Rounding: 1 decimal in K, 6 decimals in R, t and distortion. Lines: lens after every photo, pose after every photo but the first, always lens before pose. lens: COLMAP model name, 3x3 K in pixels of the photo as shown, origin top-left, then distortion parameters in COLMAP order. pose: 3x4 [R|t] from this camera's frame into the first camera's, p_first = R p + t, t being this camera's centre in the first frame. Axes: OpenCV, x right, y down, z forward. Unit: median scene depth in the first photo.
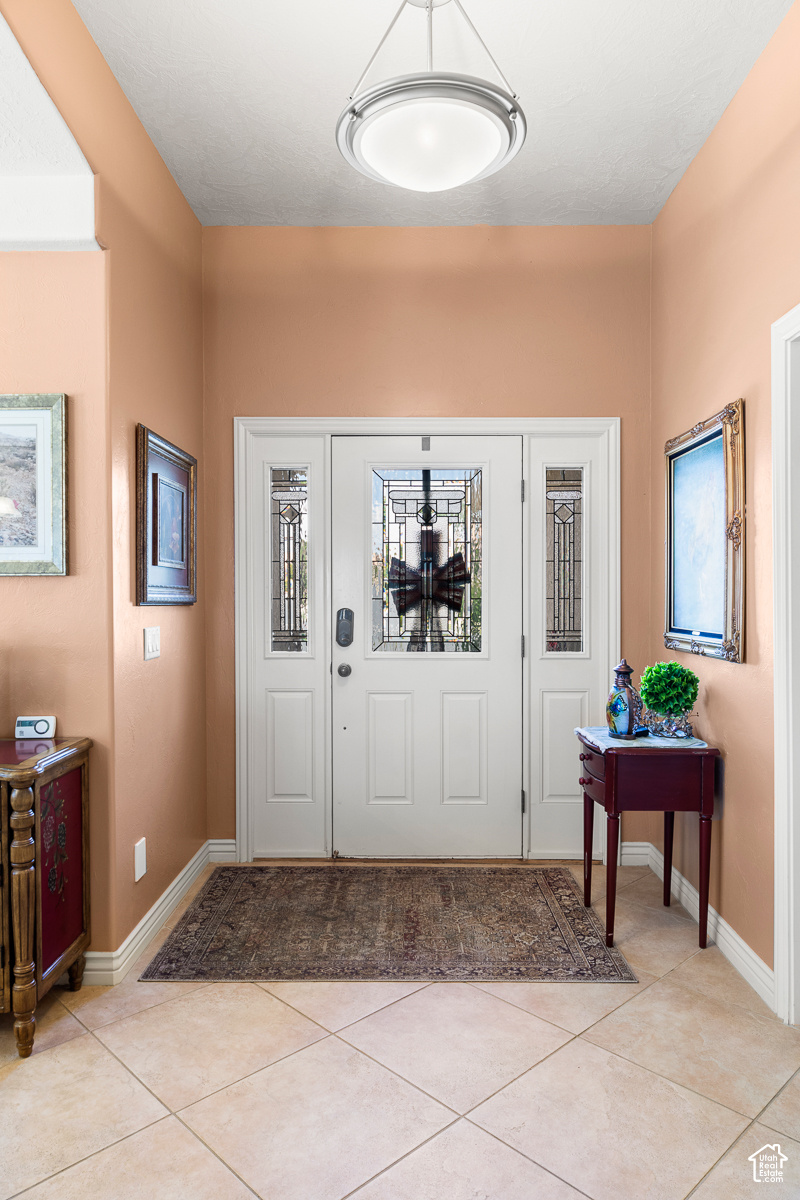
lens RADIAL K [[776.5, 0, 402.0], [0, 776.5, 599.2], [0, 0, 1]] dist [-0.000467, -0.002264]
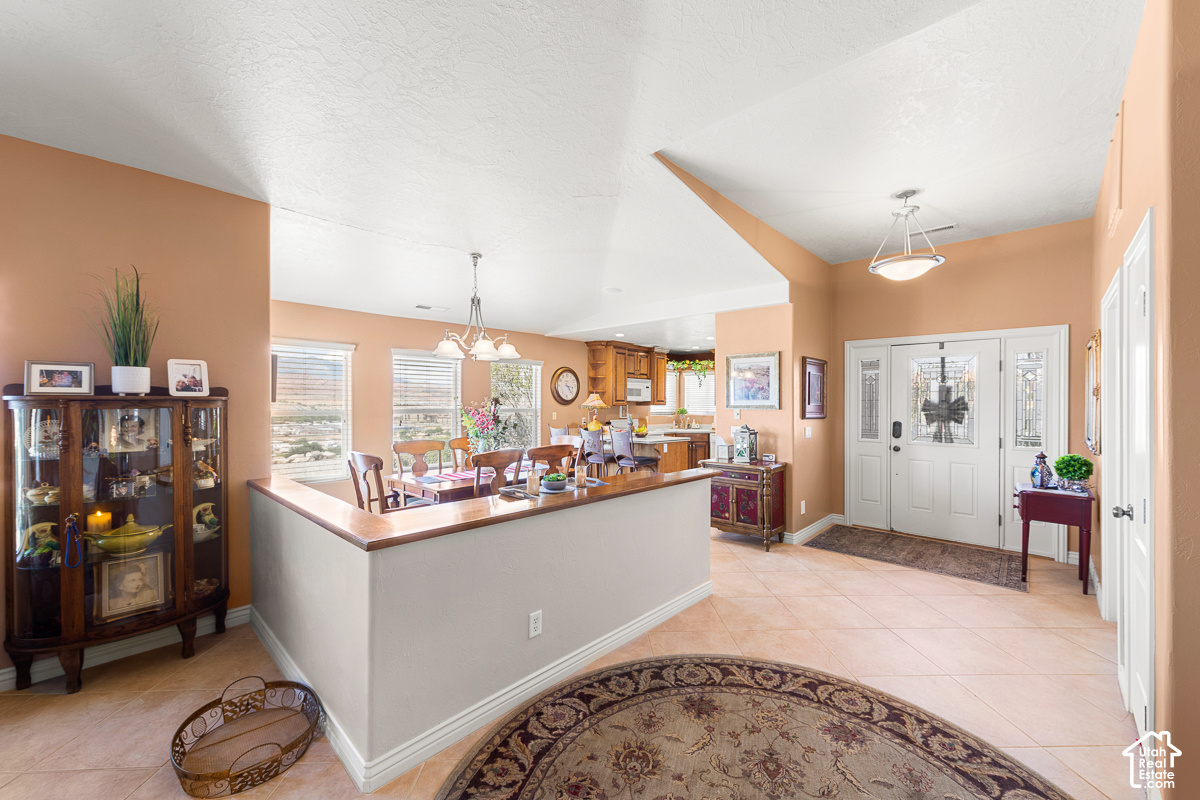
lens RADIAL K [[467.9, 0, 604.1], [0, 467.9, 401.0], [0, 0, 1]] dist [0.002030, 0.000265]
pose [[0.739719, 0.003939, -0.672905, 0.265499], [-0.008892, 0.999953, -0.003921, -0.042439], [0.672858, 0.008884, 0.739719, -0.732400]]
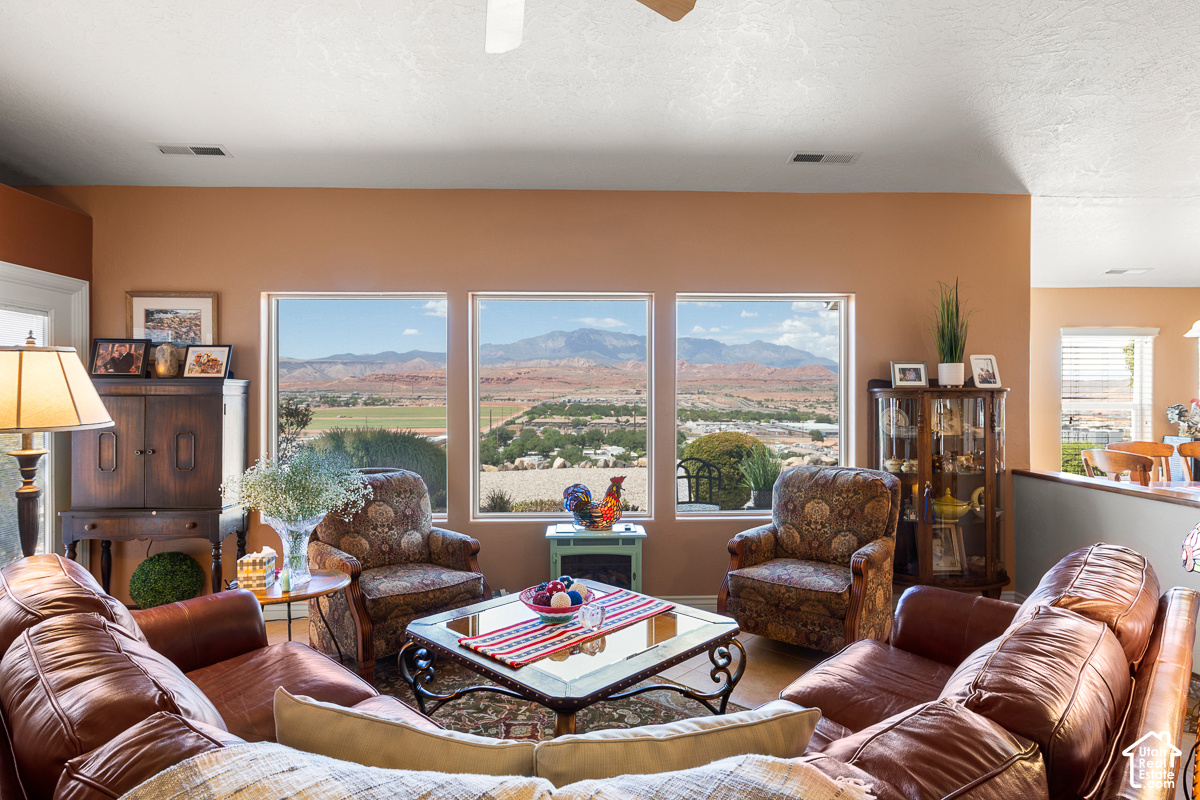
lens RADIAL K [[655.3, 0, 599.3], [0, 655.3, 398.3], [0, 0, 1]] dist [0.004063, 0.000365]
pose [[0.061365, 0.008453, -0.998080, 0.338611], [-0.010681, 0.999912, 0.007812, -0.035151], [0.998058, 0.010181, 0.061450, -1.119557]]
